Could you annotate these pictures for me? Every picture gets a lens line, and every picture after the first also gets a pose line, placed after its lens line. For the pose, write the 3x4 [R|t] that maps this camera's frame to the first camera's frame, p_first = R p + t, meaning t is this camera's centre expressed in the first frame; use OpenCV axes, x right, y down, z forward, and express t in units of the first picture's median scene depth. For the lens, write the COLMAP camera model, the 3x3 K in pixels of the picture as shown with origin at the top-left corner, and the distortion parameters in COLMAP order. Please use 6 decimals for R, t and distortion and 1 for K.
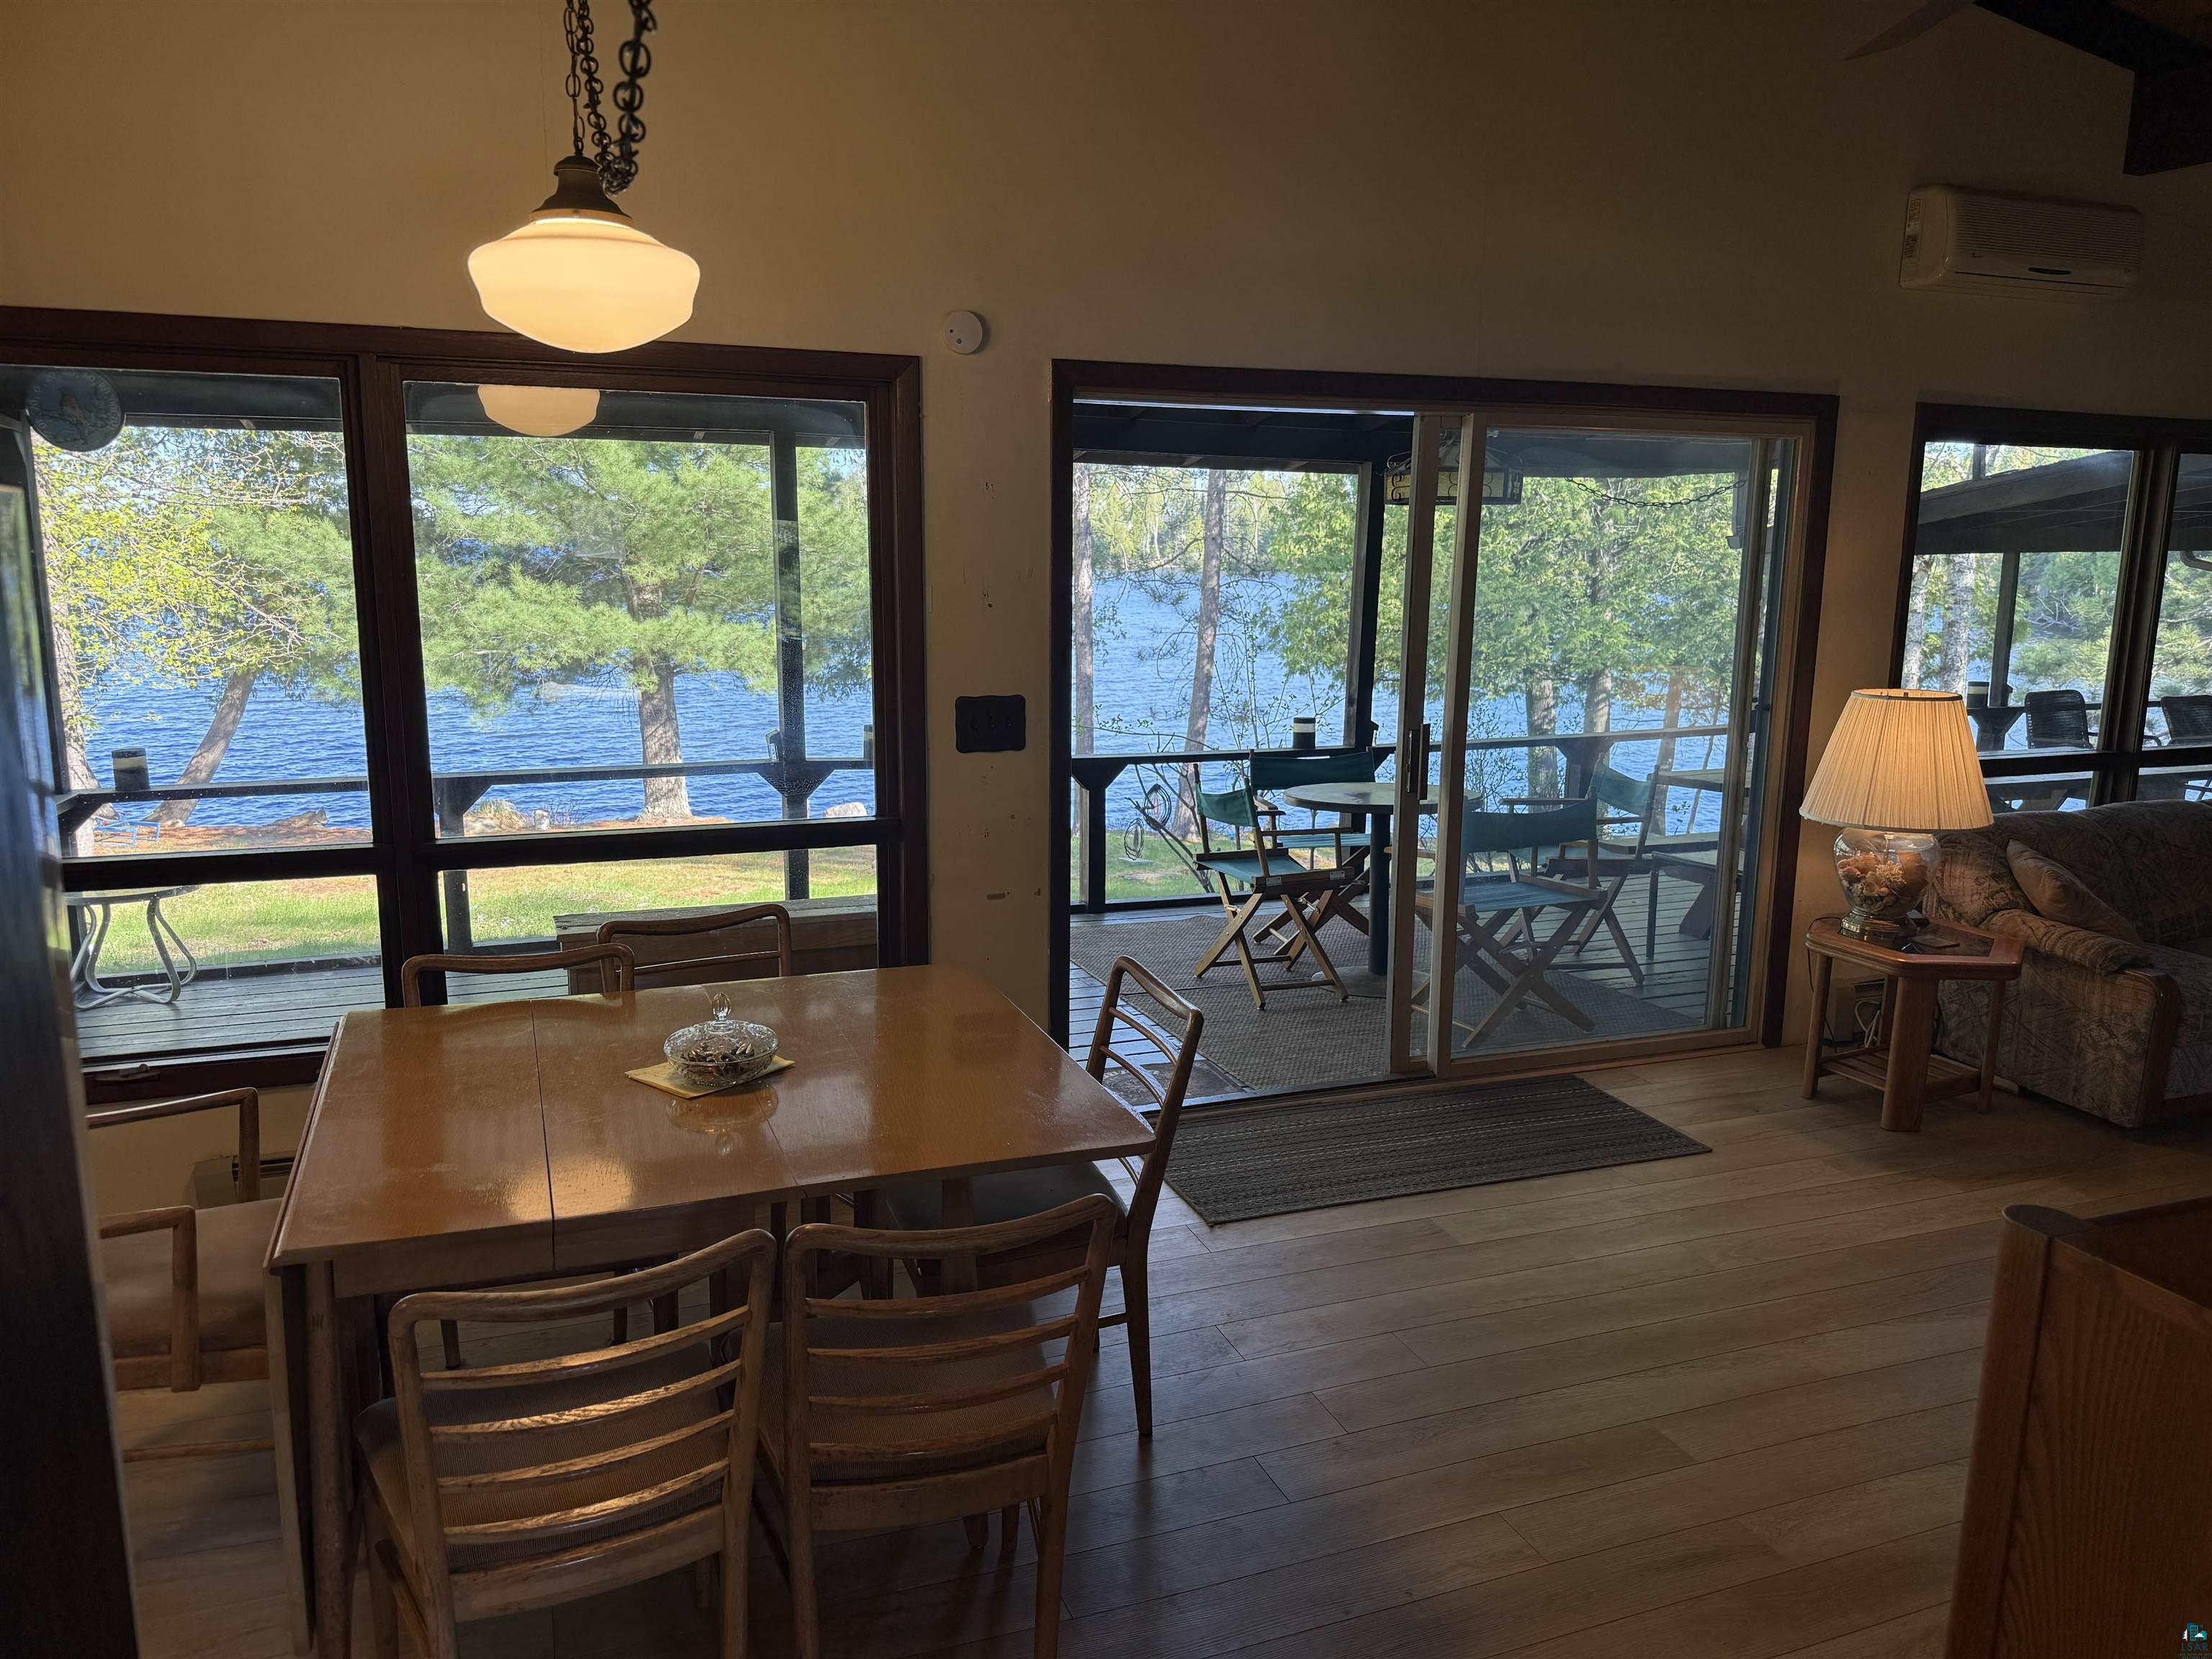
lens RADIAL K [[1531.5, 0, 1063.7], [0, 1531.5, 836.9], [0, 0, 1]] dist [0.056977, -0.074491]
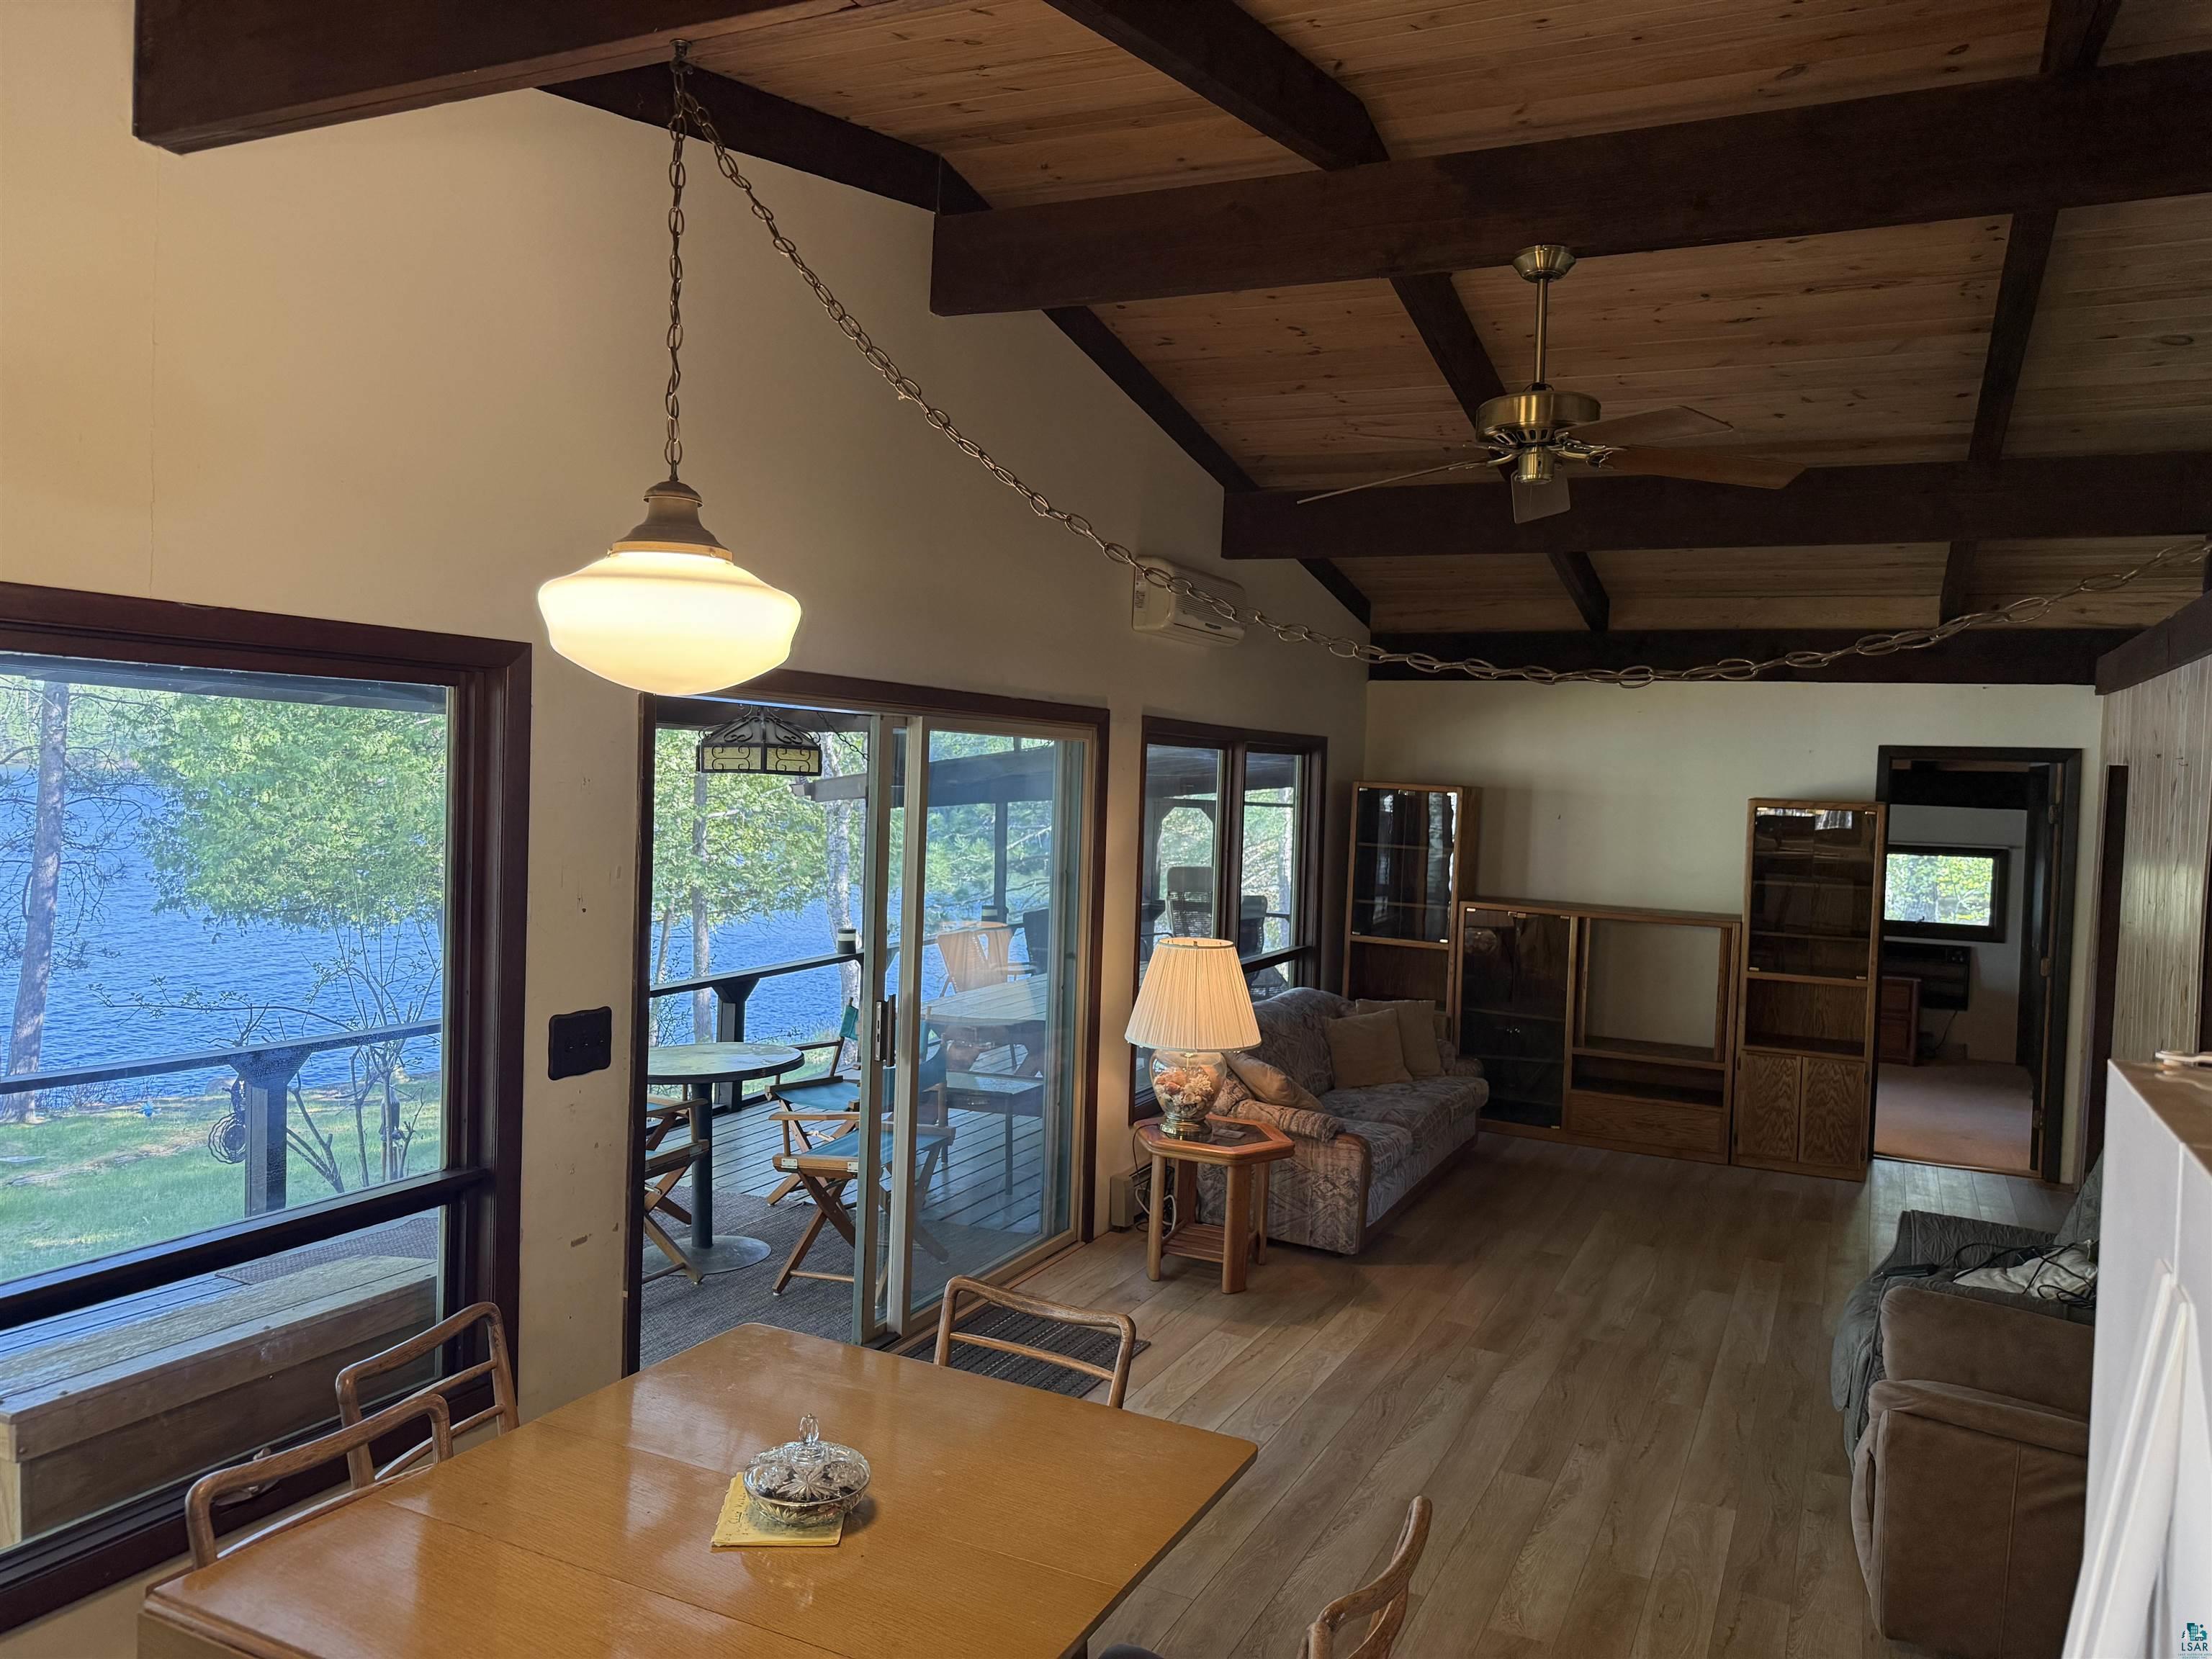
lens RADIAL K [[1545.1, 0, 1097.6], [0, 1545.1, 833.2], [0, 0, 1]] dist [0.141098, -0.220721]
pose [[0.725054, -0.009017, 0.688633, -0.407035], [0.101605, 0.990373, -0.094010, -0.070455], [-0.681156, 0.138131, 0.718990, 0.115221]]
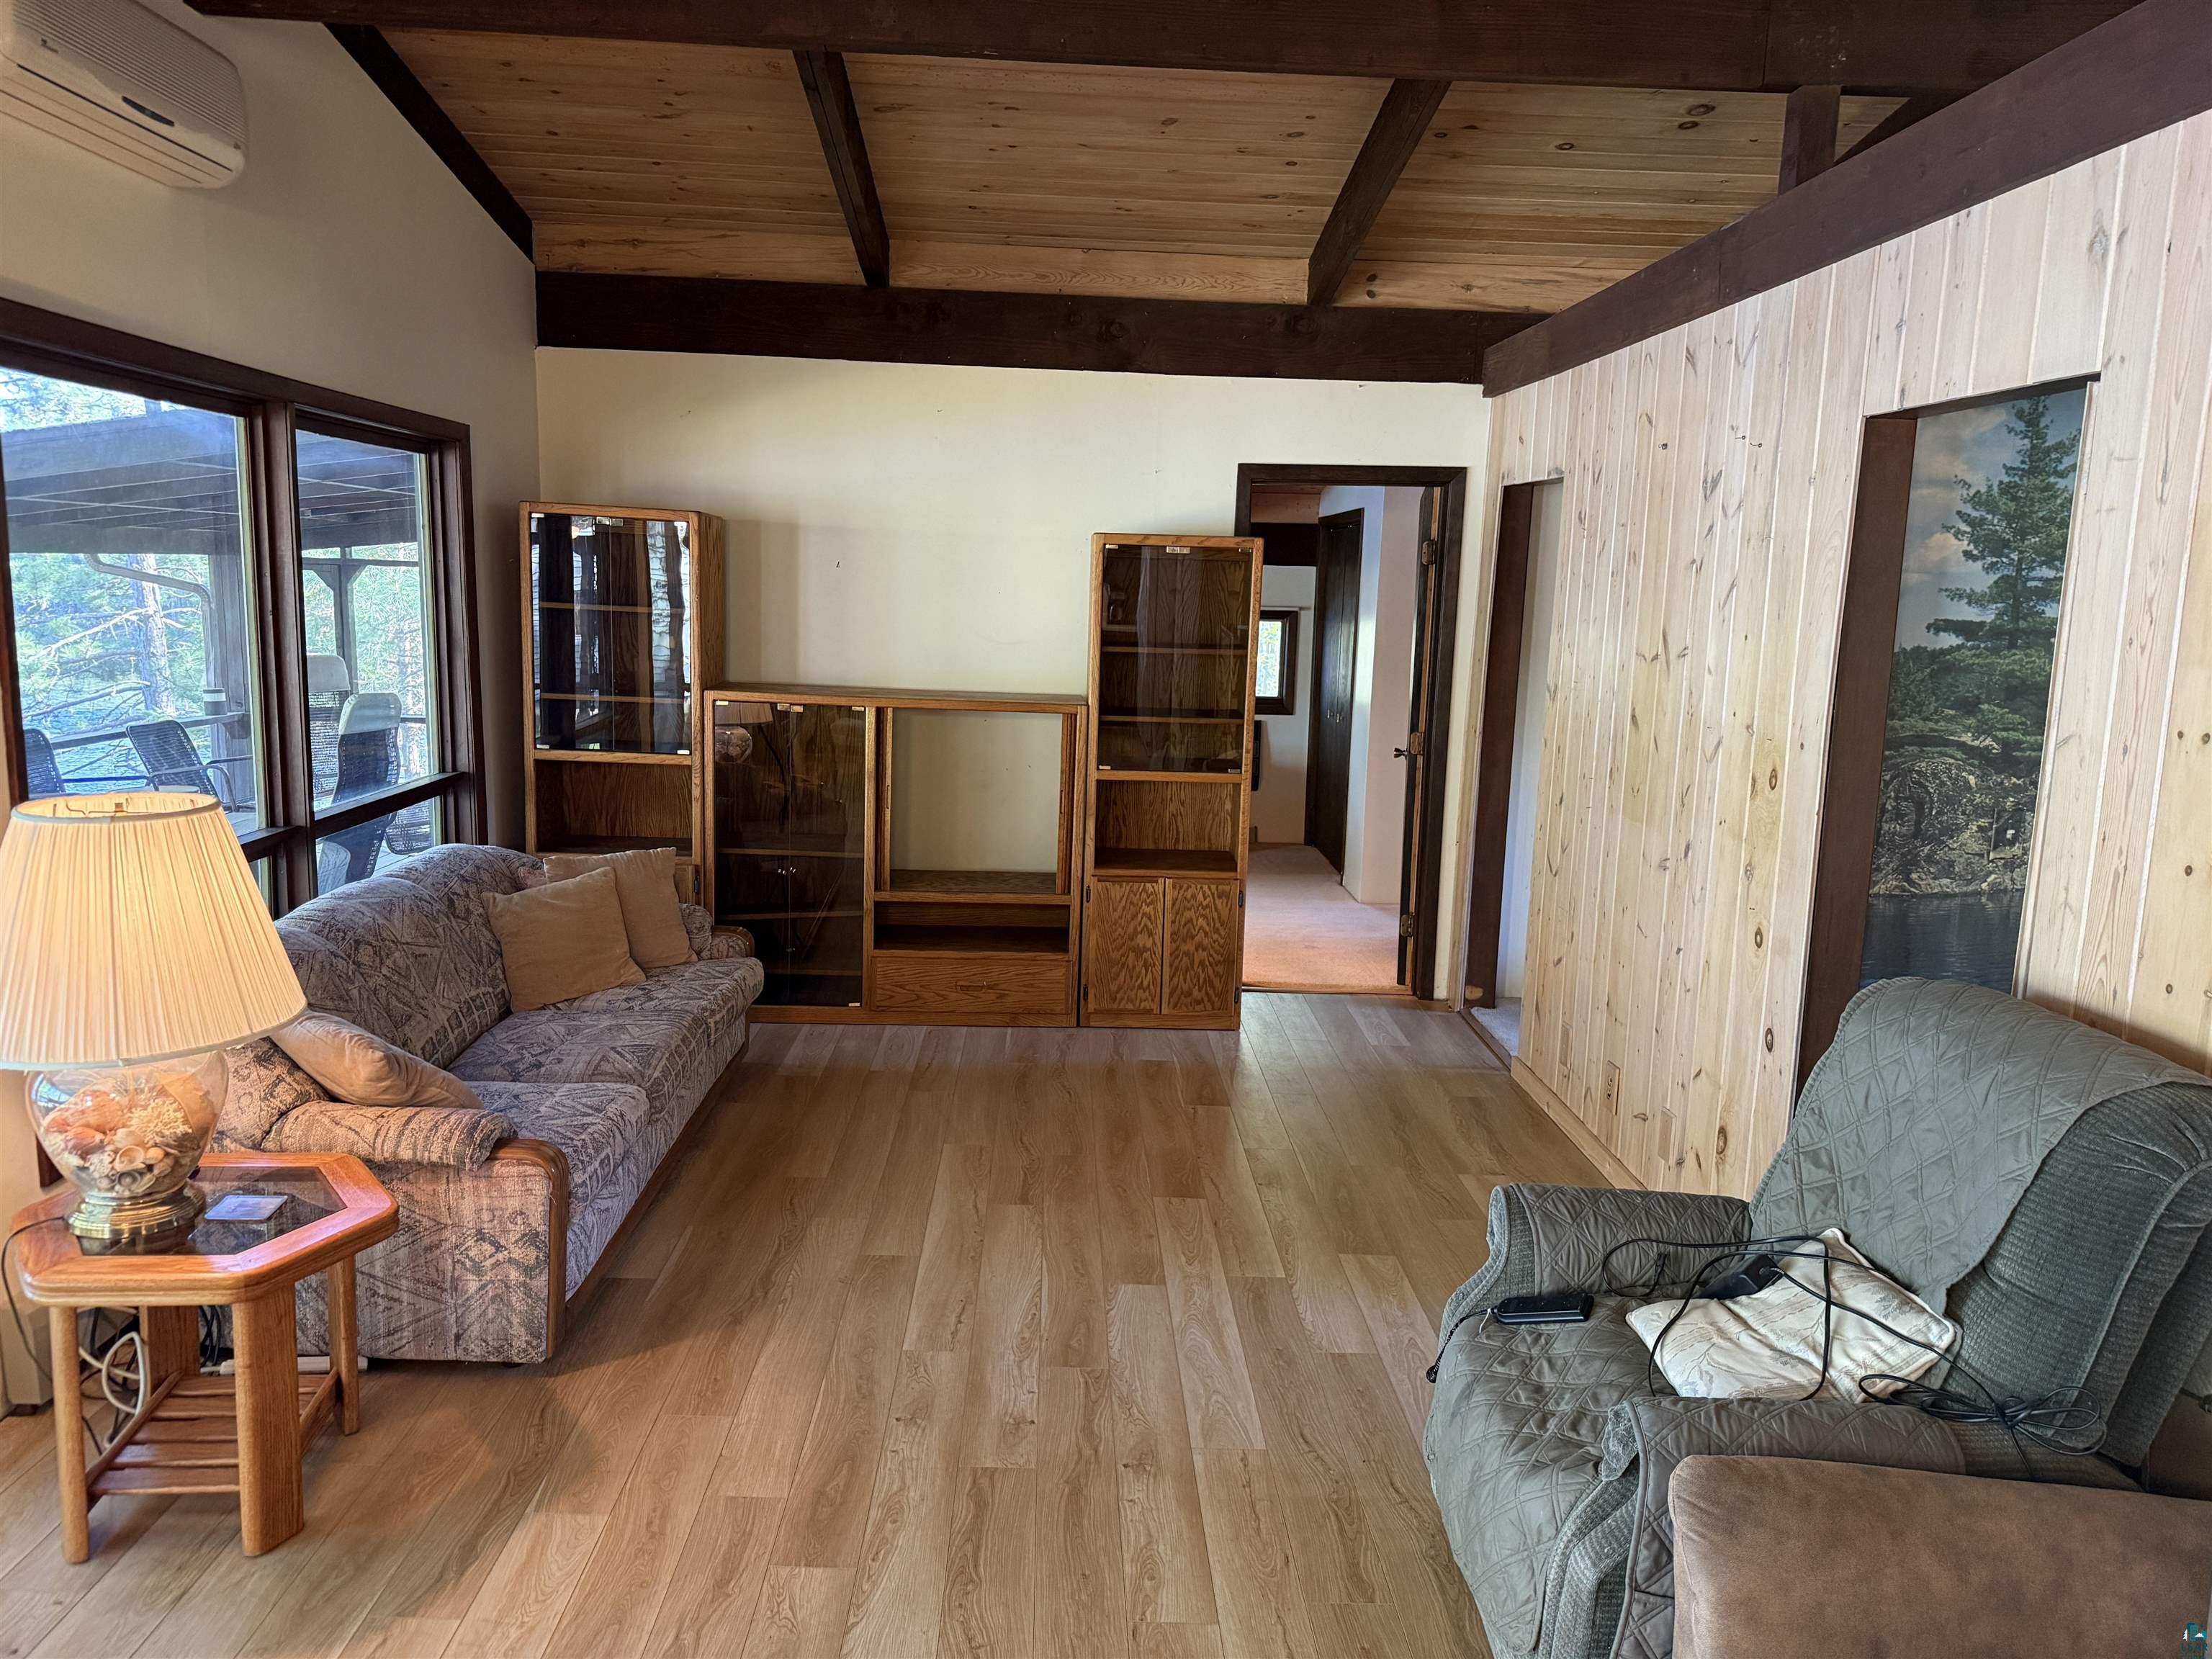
lens RADIAL K [[1545.1, 0, 1097.6], [0, 1545.1, 833.2], [0, 0, 1]] dist [0.141098, -0.220721]
pose [[0.320152, -0.145905, 0.936063, 0.119058], [0.152777, 0.983088, 0.100982, -0.087269], [-0.934966, 0.110679, 0.337029, 0.476939]]
